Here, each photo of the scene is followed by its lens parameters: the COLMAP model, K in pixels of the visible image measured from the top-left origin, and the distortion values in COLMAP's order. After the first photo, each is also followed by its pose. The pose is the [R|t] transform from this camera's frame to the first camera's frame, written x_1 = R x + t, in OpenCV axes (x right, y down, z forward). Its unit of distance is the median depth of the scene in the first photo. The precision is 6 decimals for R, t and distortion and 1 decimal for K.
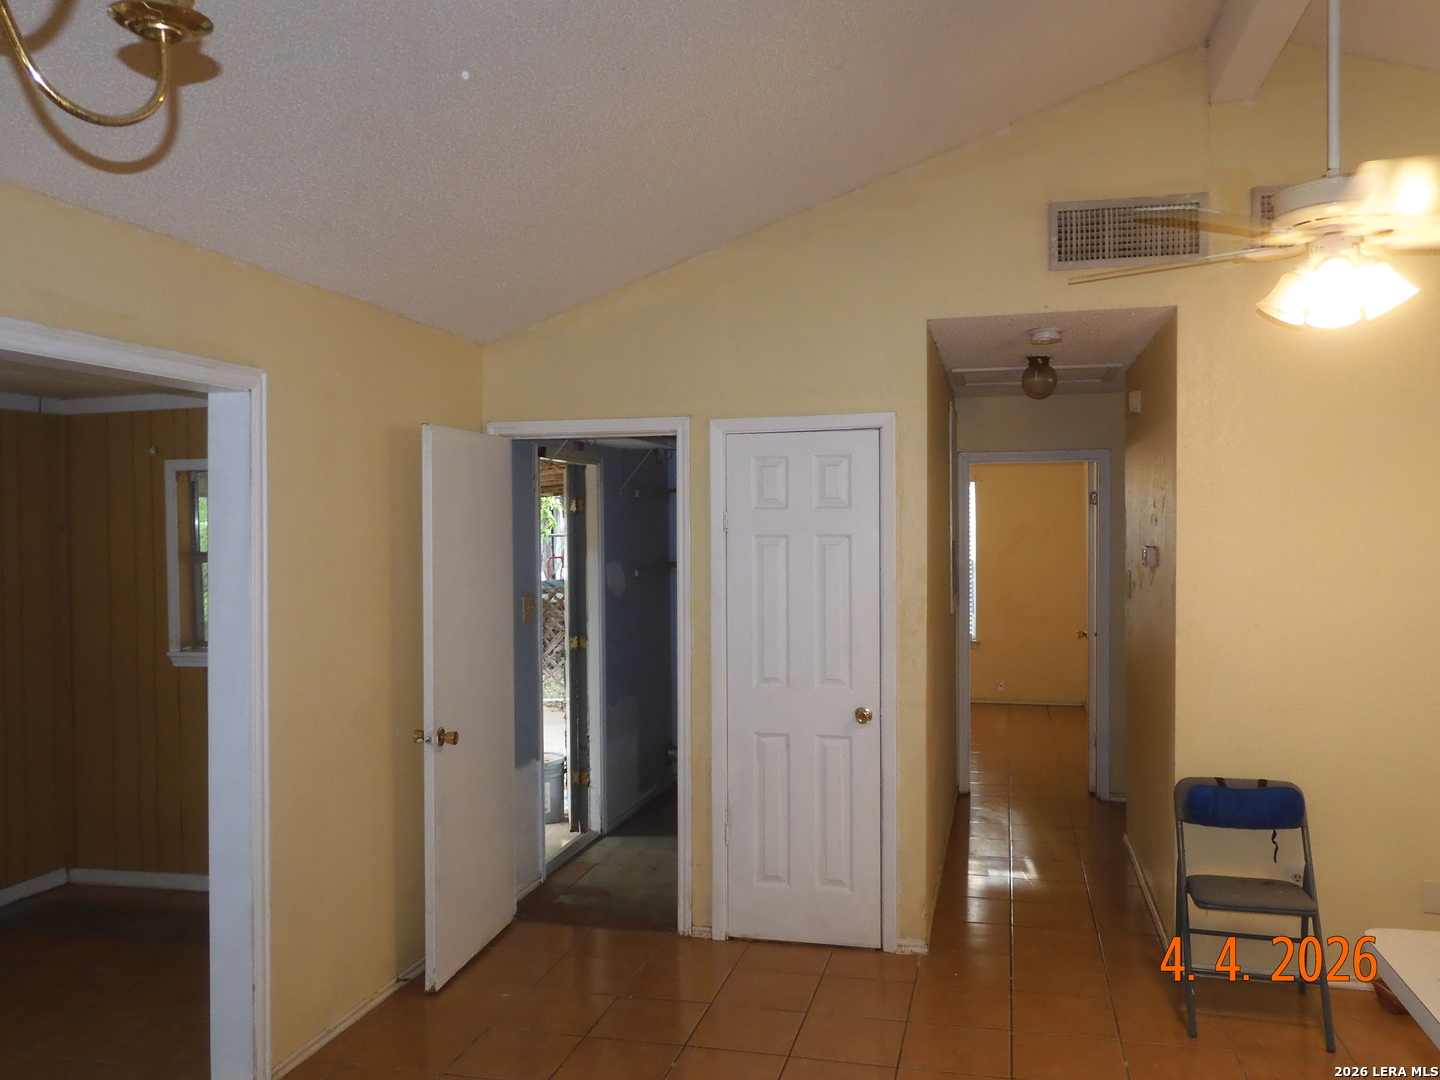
lens RADIAL K [[1154.5, 0, 720.0], [0, 1154.5, 540.0], [0, 0, 1]] dist [-0.002249, 0.007098]
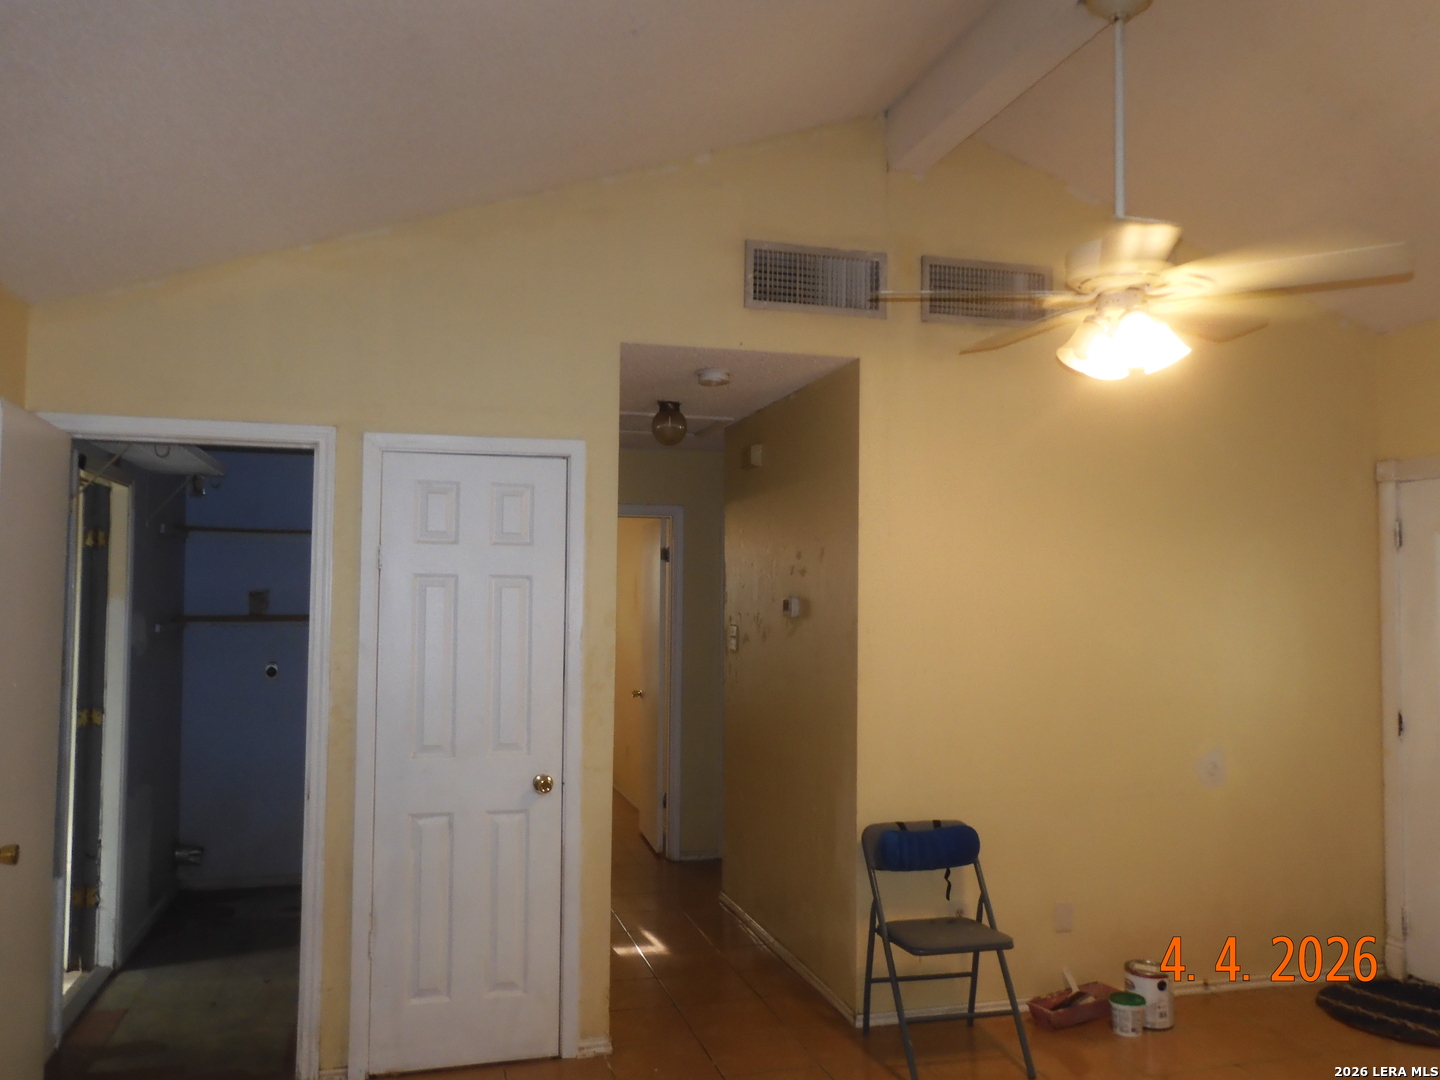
lens RADIAL K [[1154.5, 0, 720.0], [0, 1154.5, 540.0], [0, 0, 1]] dist [-0.002249, 0.007098]
pose [[0.867664, 0.039510, 0.495579, -0.197389], [-0.009039, 0.997926, -0.063735, 0.022632], [-0.497069, 0.050821, 0.866221, 0.171017]]
